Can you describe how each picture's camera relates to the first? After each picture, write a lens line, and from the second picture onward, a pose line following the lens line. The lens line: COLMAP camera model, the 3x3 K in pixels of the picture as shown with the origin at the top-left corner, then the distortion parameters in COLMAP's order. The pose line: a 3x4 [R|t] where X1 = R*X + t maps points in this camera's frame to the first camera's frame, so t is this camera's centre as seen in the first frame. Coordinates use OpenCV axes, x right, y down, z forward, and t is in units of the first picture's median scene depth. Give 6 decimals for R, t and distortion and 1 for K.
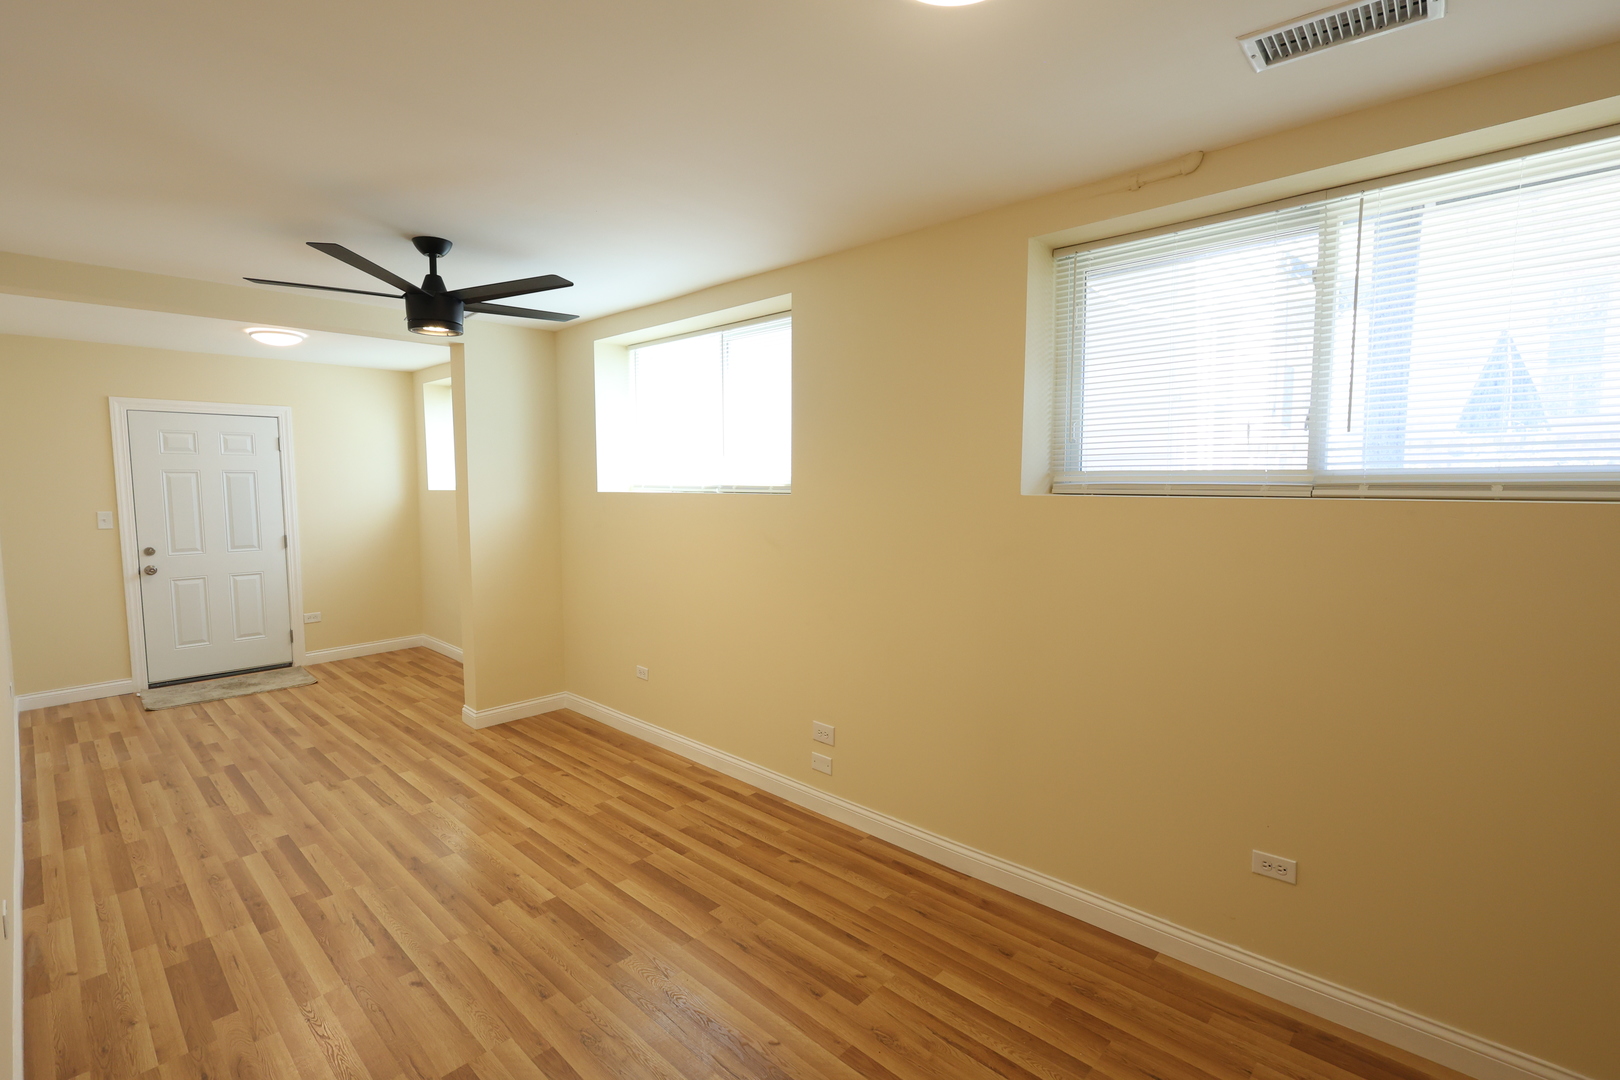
lens RADIAL K [[745.5, 0, 812.8], [0, 745.5, 544.1], [0, 0, 1]] dist [-0.003470, 0.000305]
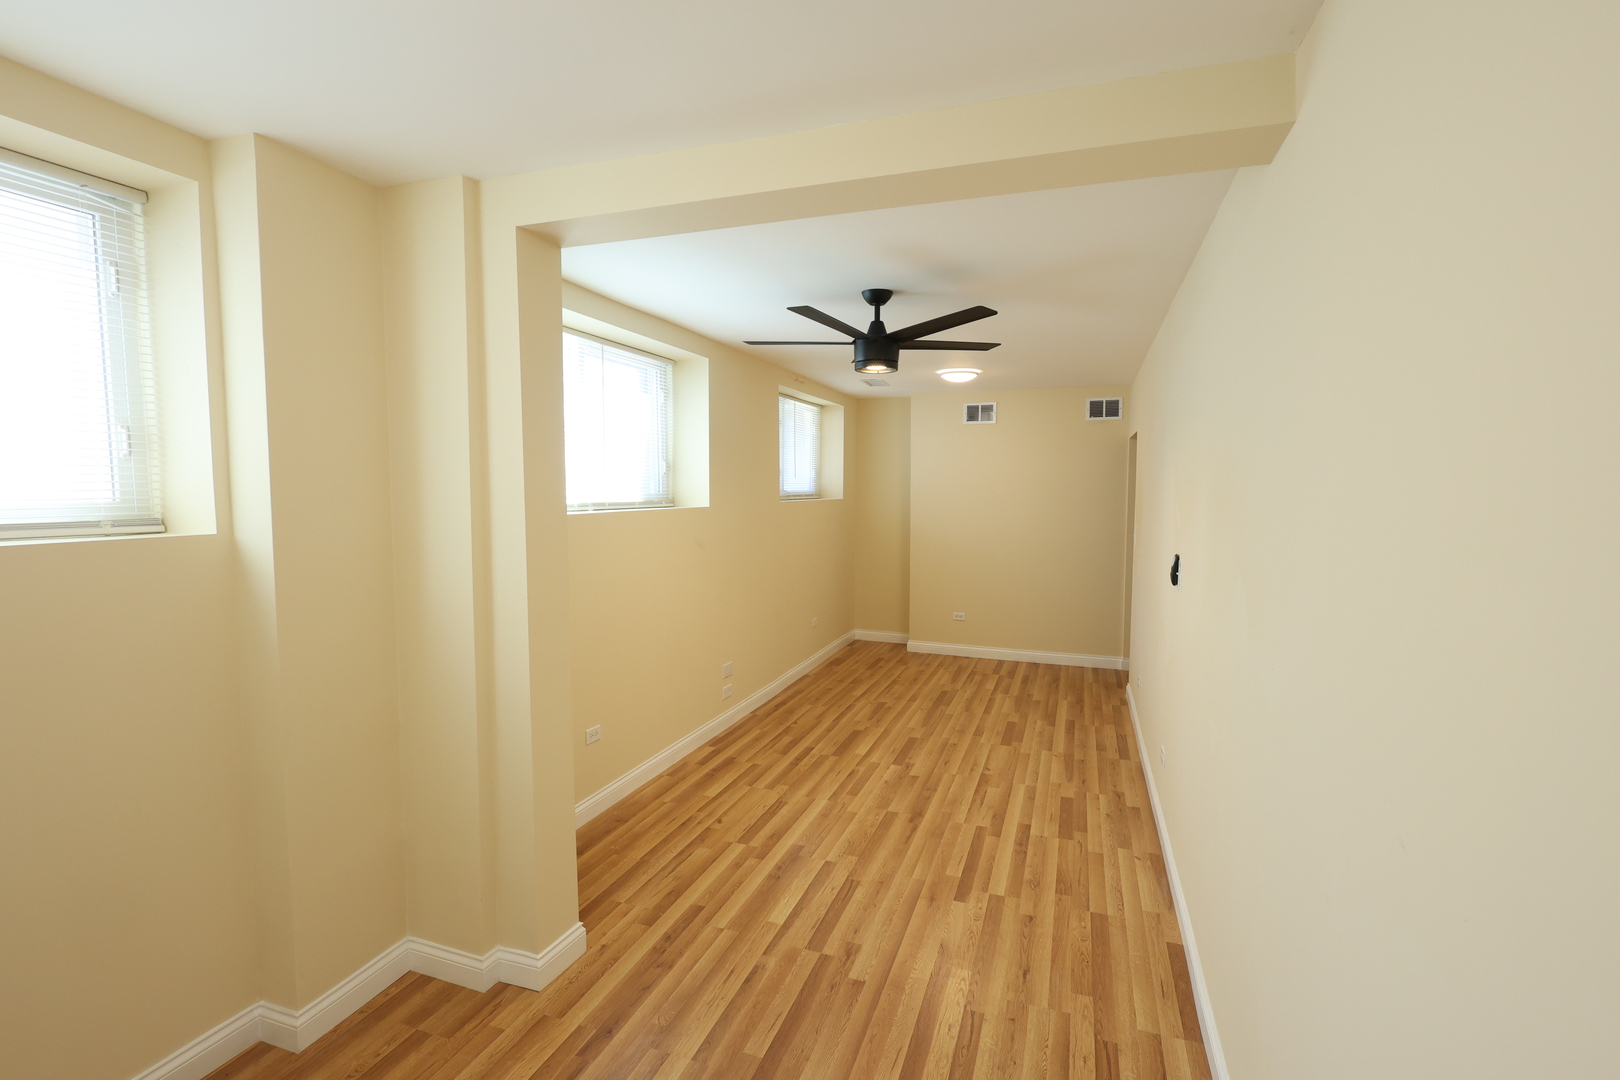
lens RADIAL K [[745.5, 0, 812.8], [0, 745.5, 544.1], [0, 0, 1]] dist [-0.003470, 0.000305]
pose [[-0.399114, -0.070176, 0.914212, -1.362065], [0.075583, 0.991155, 0.109079, -0.133654], [-0.913781, 0.112633, -0.390279, 1.392686]]
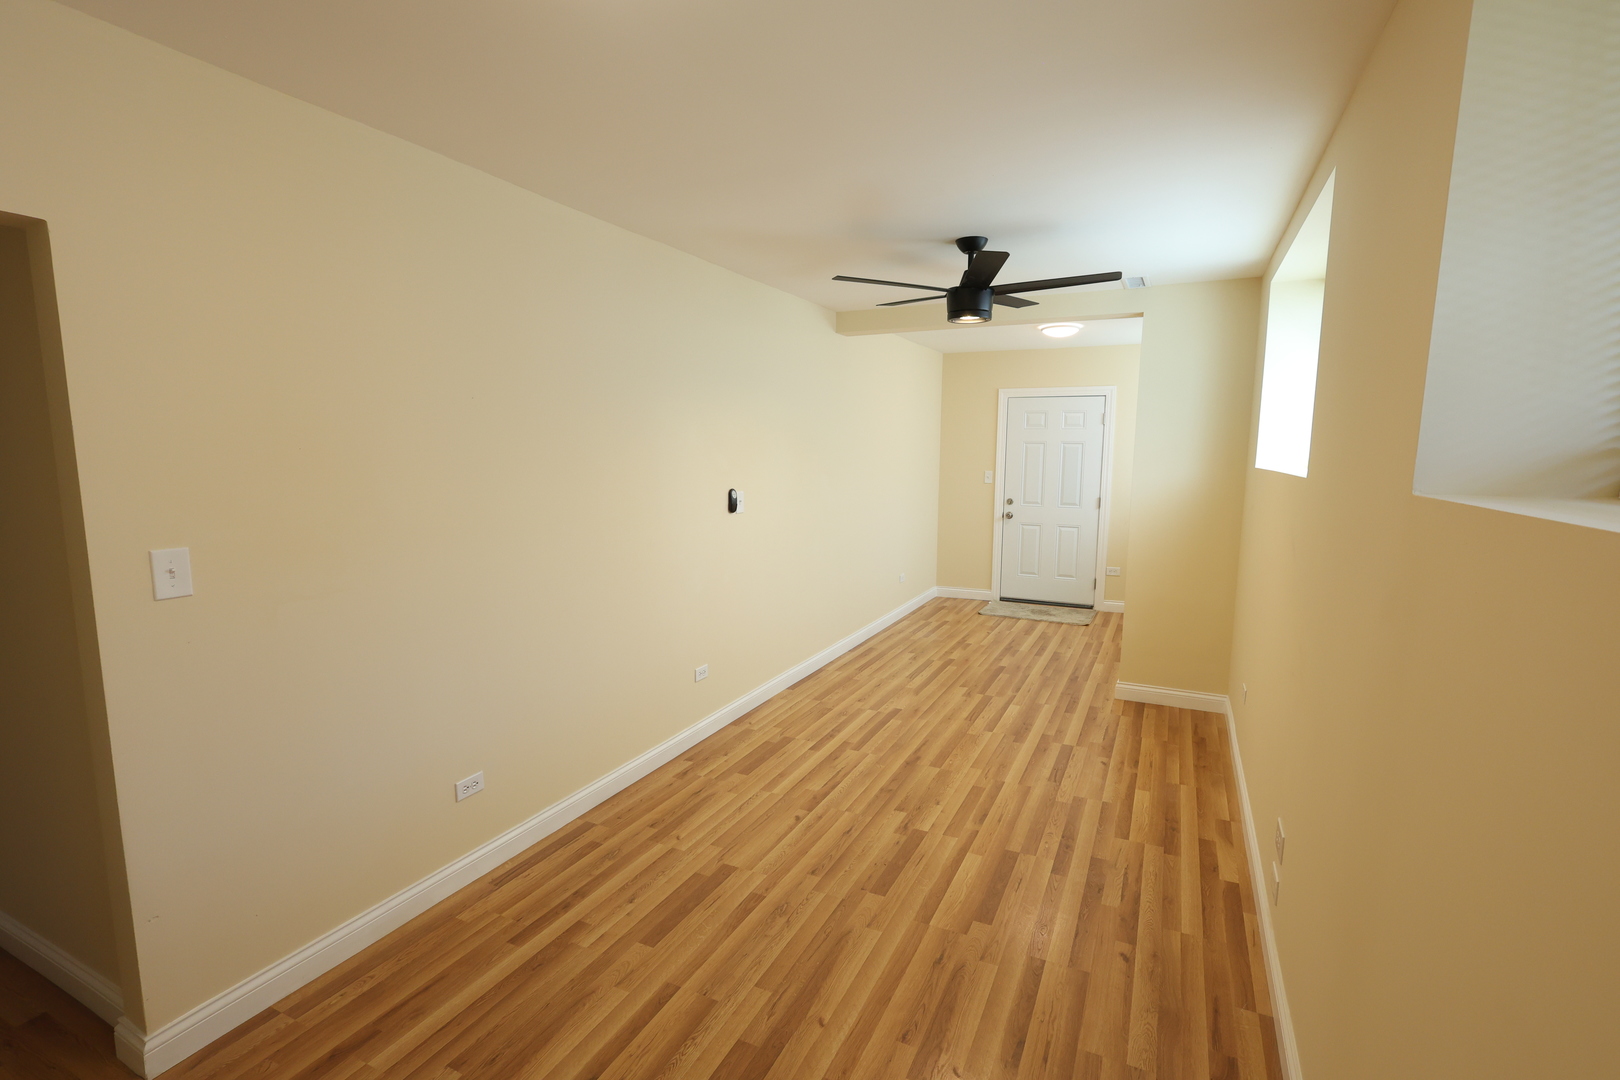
lens RADIAL K [[745.5, 0, 812.8], [0, 745.5, 544.1], [0, 0, 1]] dist [-0.003470, 0.000305]
pose [[0.295322, 0.127479, -0.946855, 0.485313], [-0.089041, 0.990417, 0.105572, -0.039349], [0.951239, 0.053131, 0.303843, 0.393554]]
